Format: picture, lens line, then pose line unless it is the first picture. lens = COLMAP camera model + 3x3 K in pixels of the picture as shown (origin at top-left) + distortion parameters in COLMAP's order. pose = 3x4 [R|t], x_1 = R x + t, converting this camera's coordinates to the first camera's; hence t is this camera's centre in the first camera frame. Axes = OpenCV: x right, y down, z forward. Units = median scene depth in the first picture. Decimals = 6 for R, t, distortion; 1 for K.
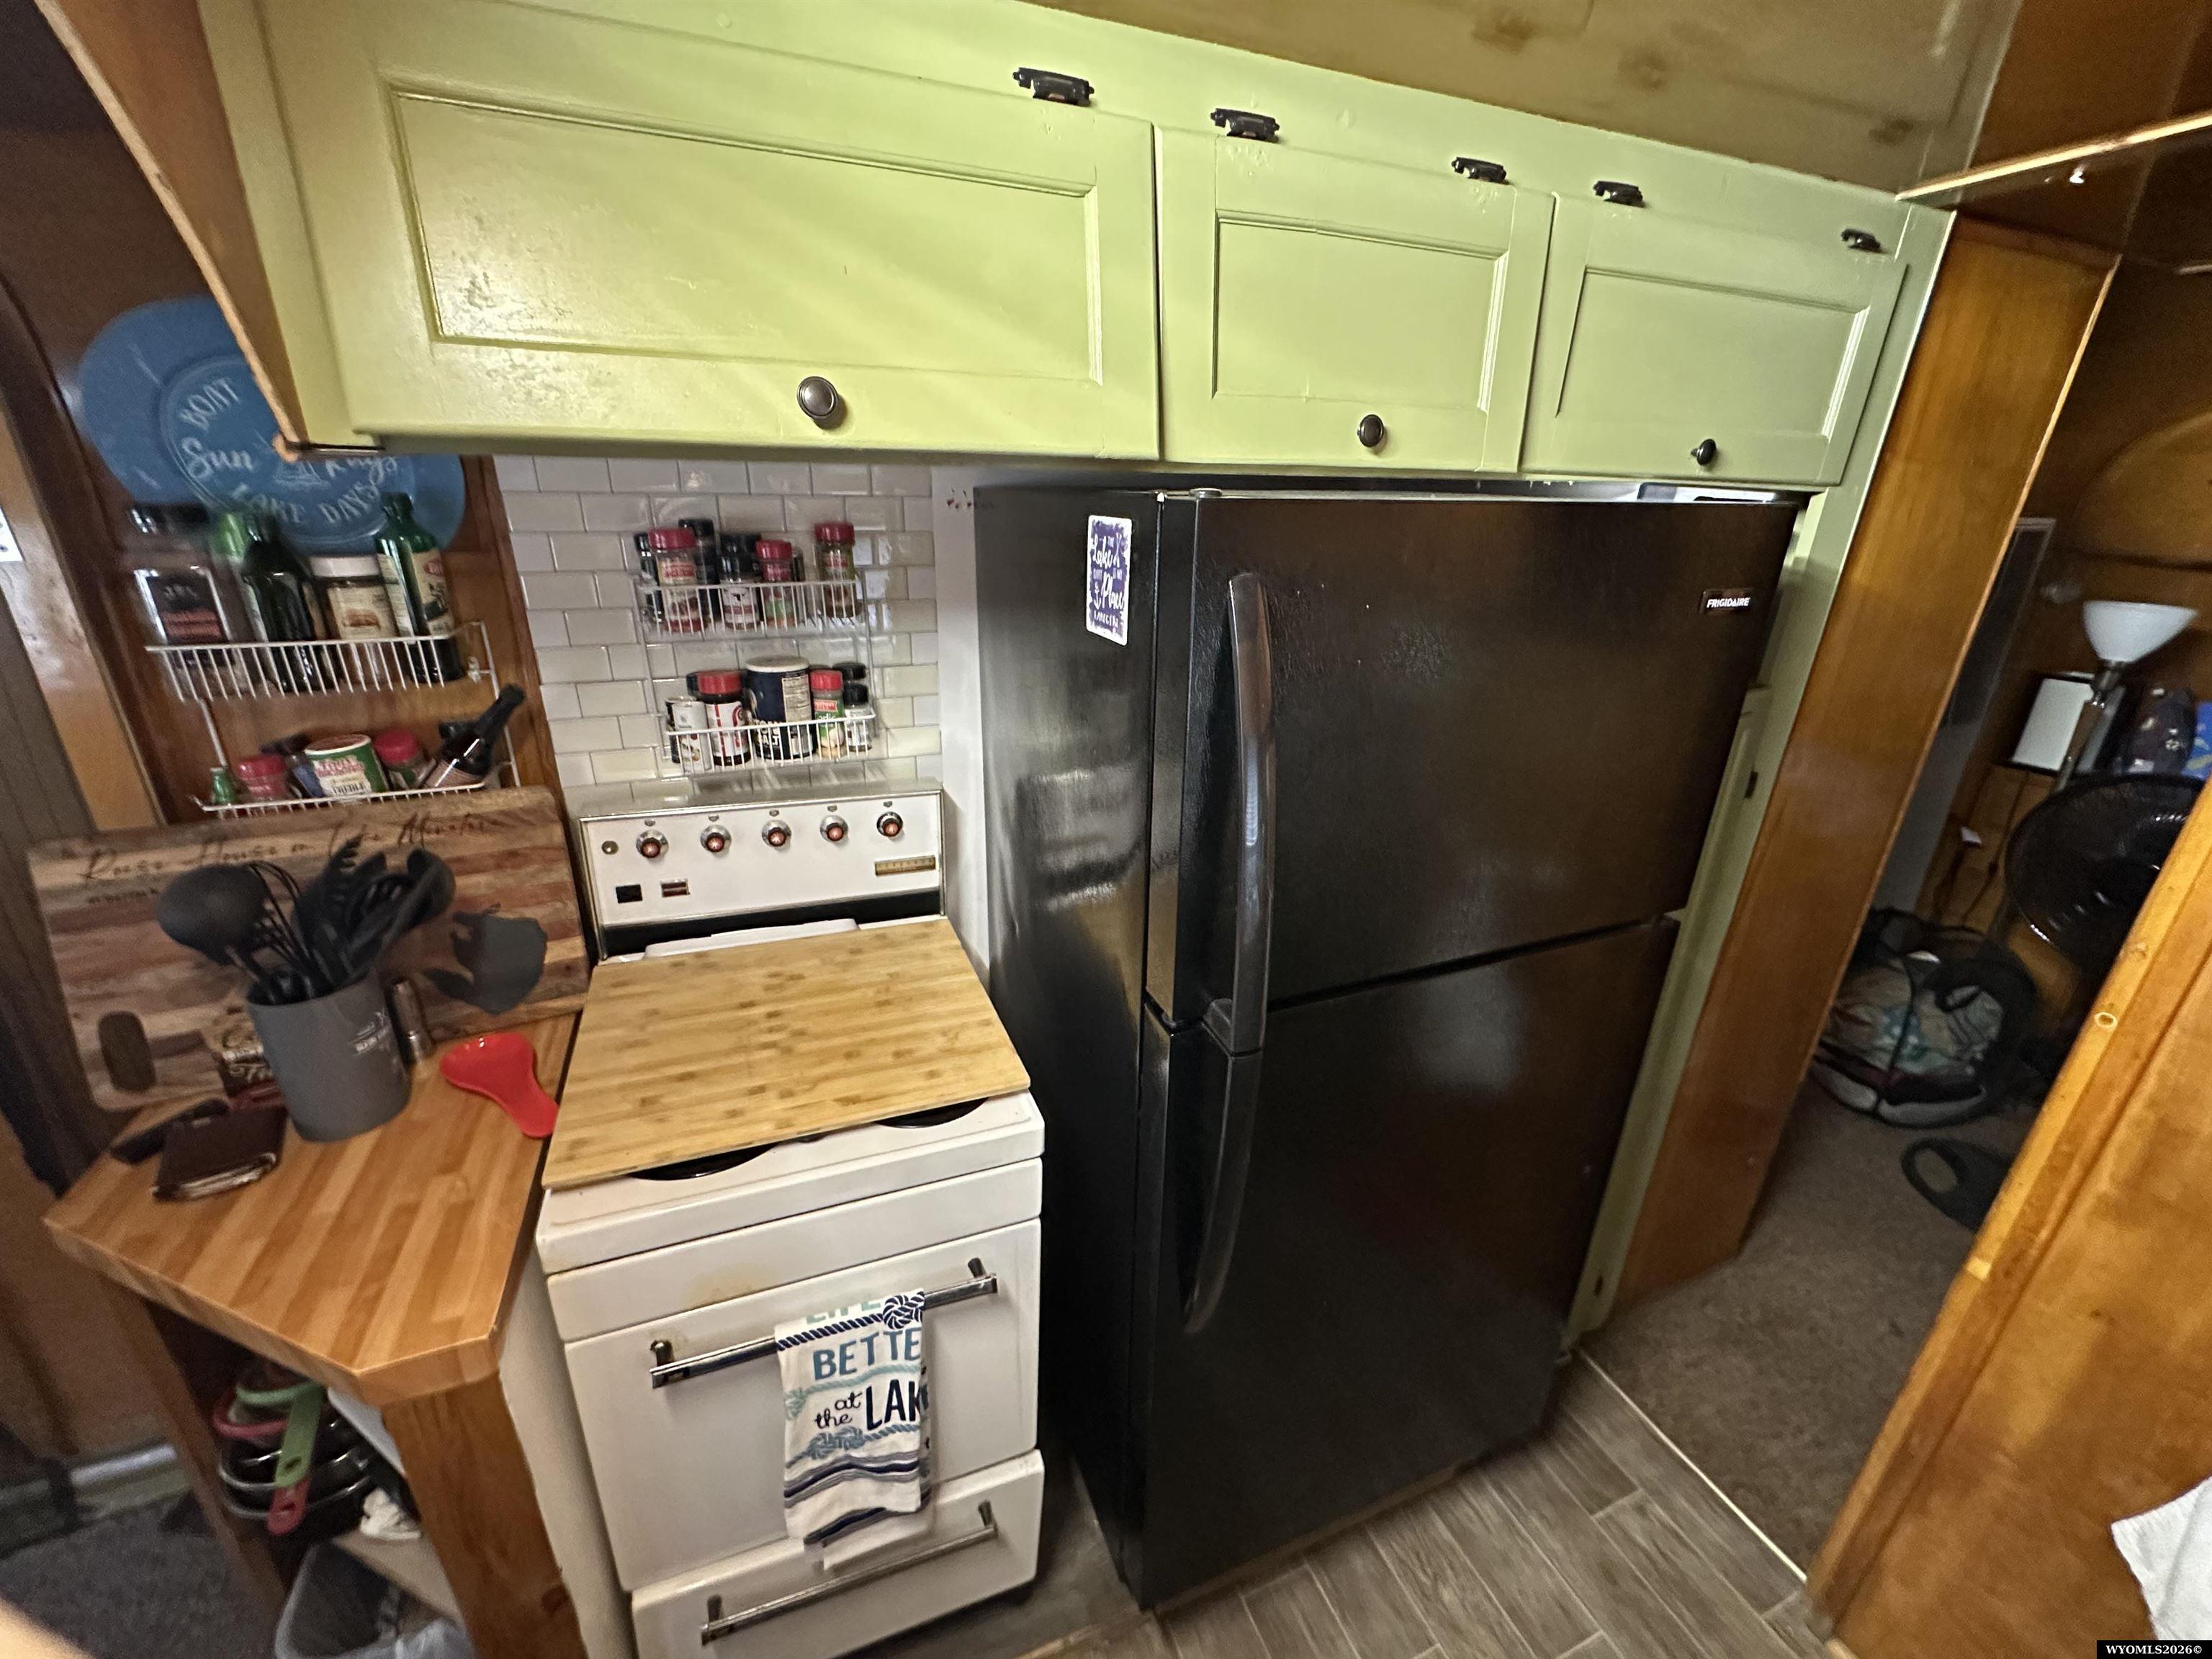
lens RADIAL K [[880.6, 0, 1100.7], [0, 880.6, 824.6], [0, 0, 1]] dist [-0.001582, -0.000338]
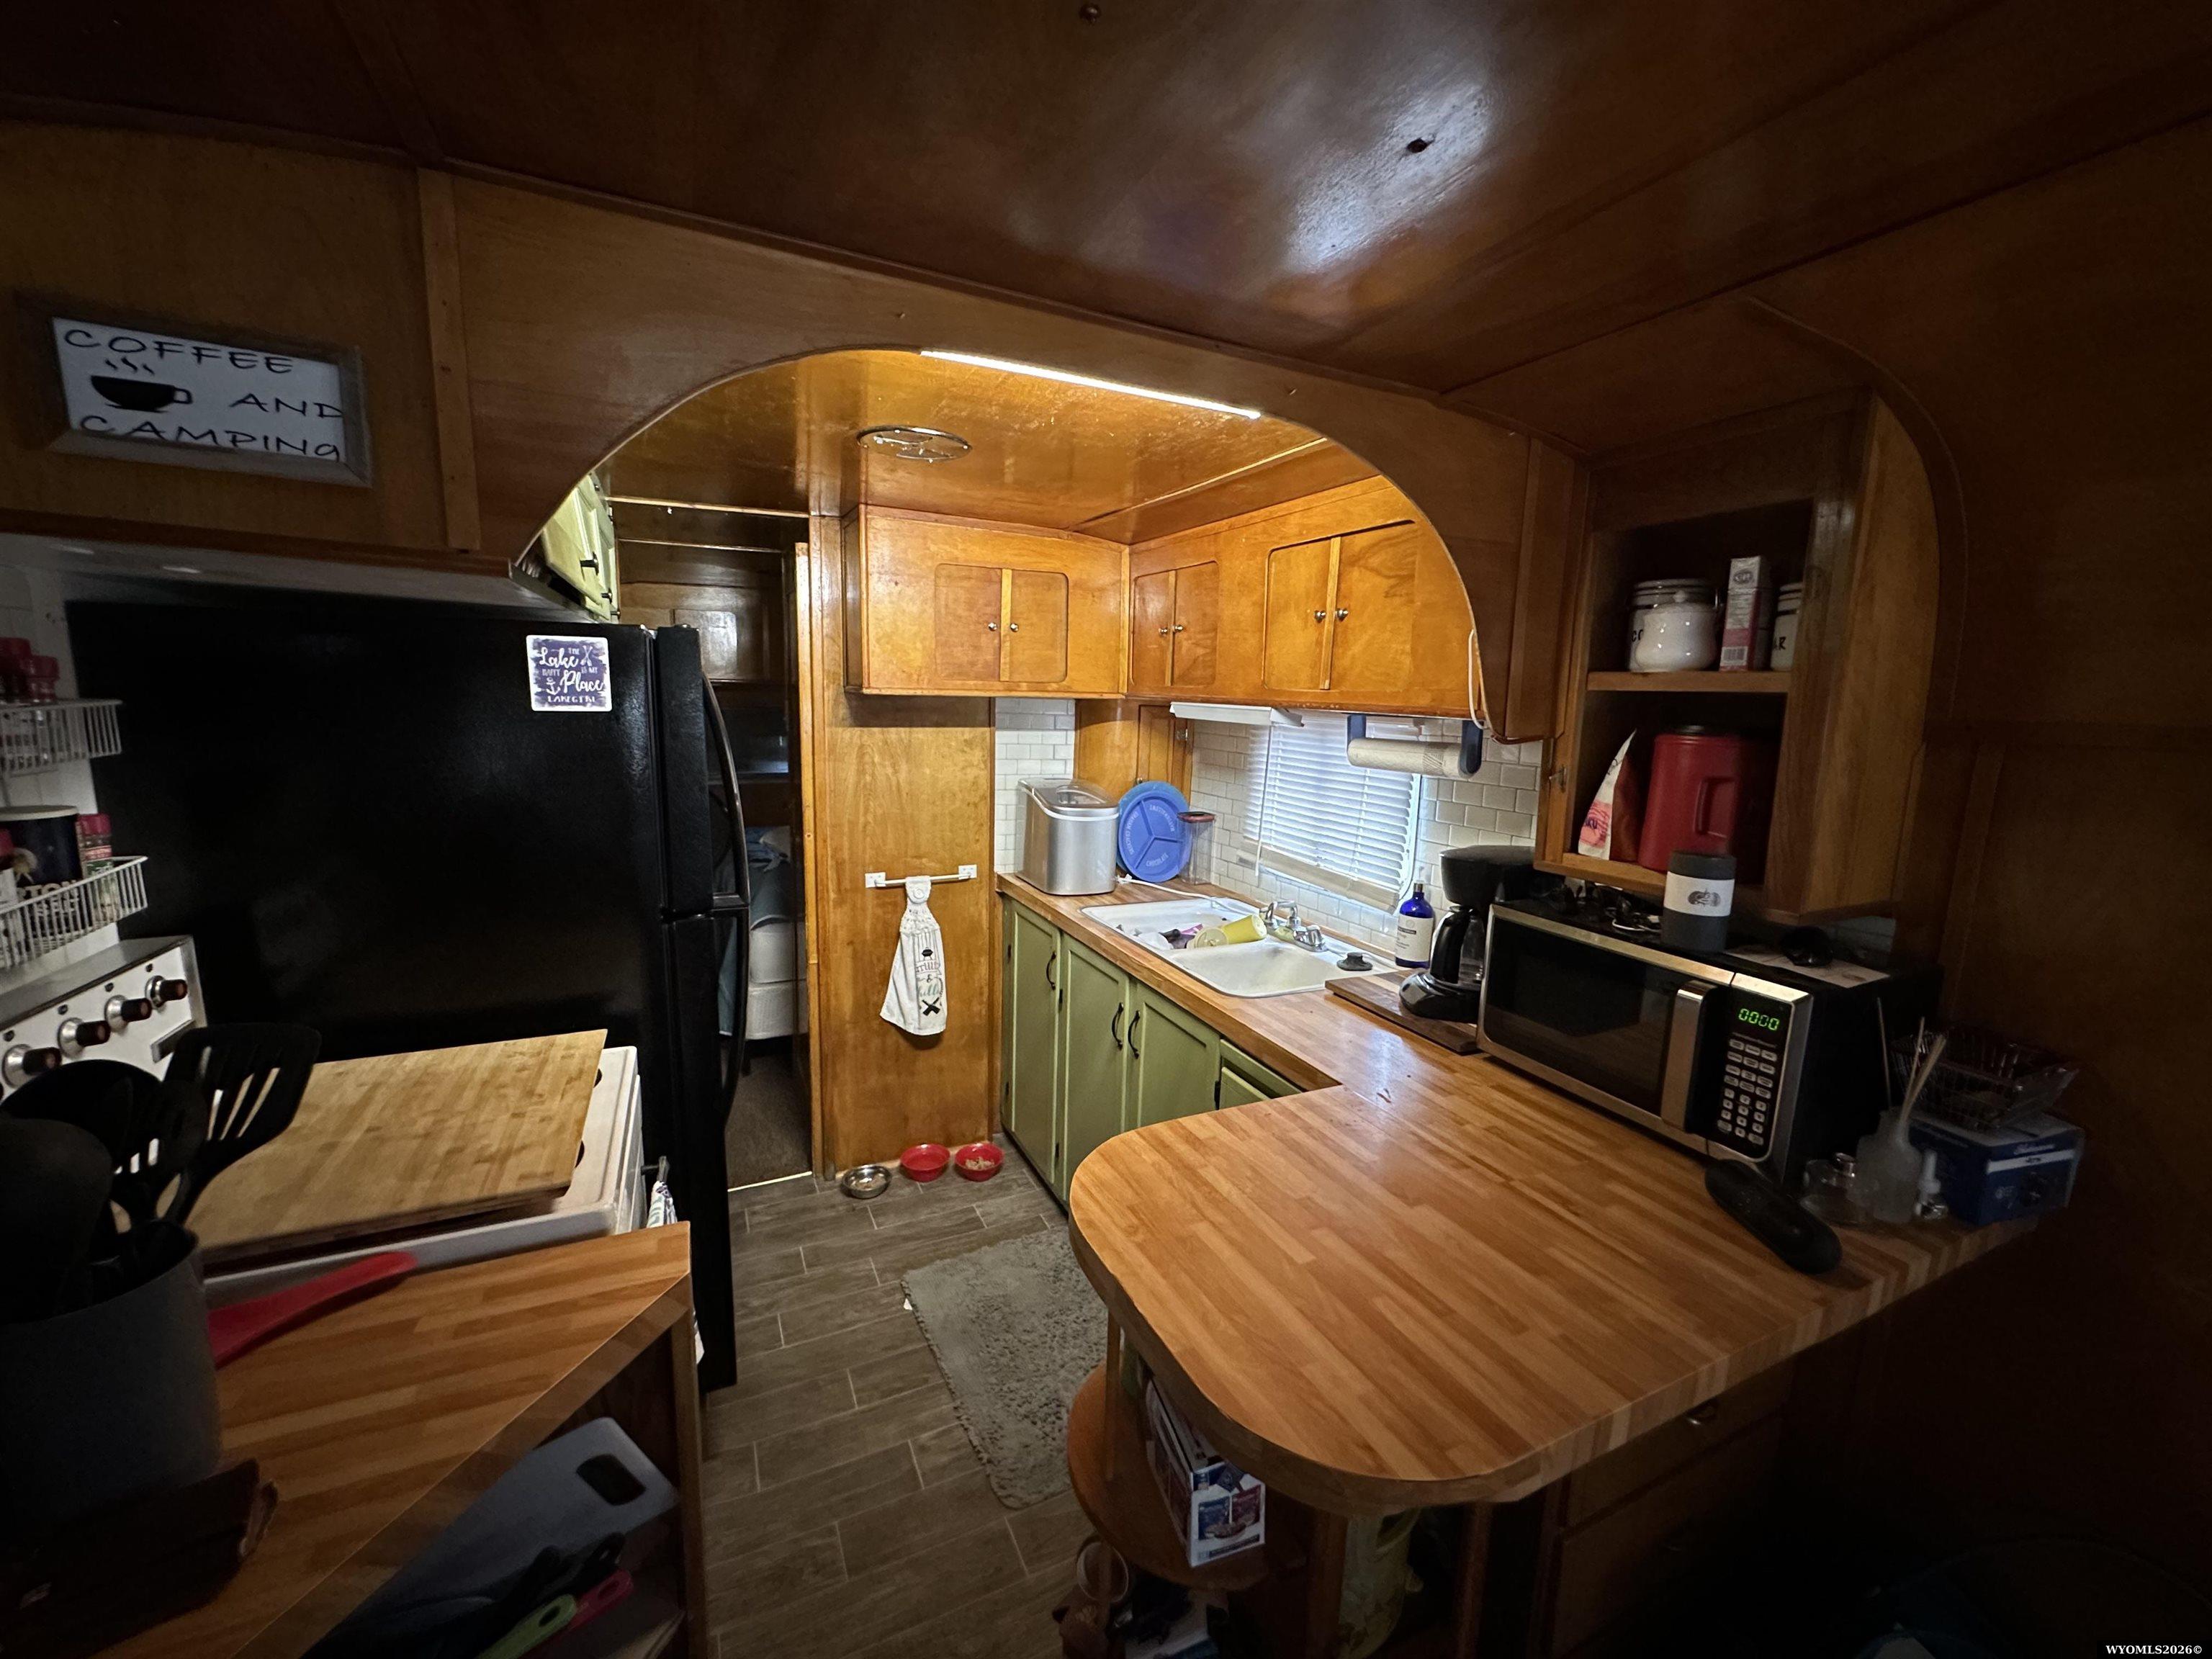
lens RADIAL K [[880.6, 0, 1100.7], [0, 880.6, 824.6], [0, 0, 1]] dist [-0.001582, -0.000338]
pose [[-0.059866, -0.171560, 0.983353, -1.427982], [0.335560, 0.924331, 0.181691, 0.003745], [-0.940115, 0.340851, 0.002233, 0.163475]]
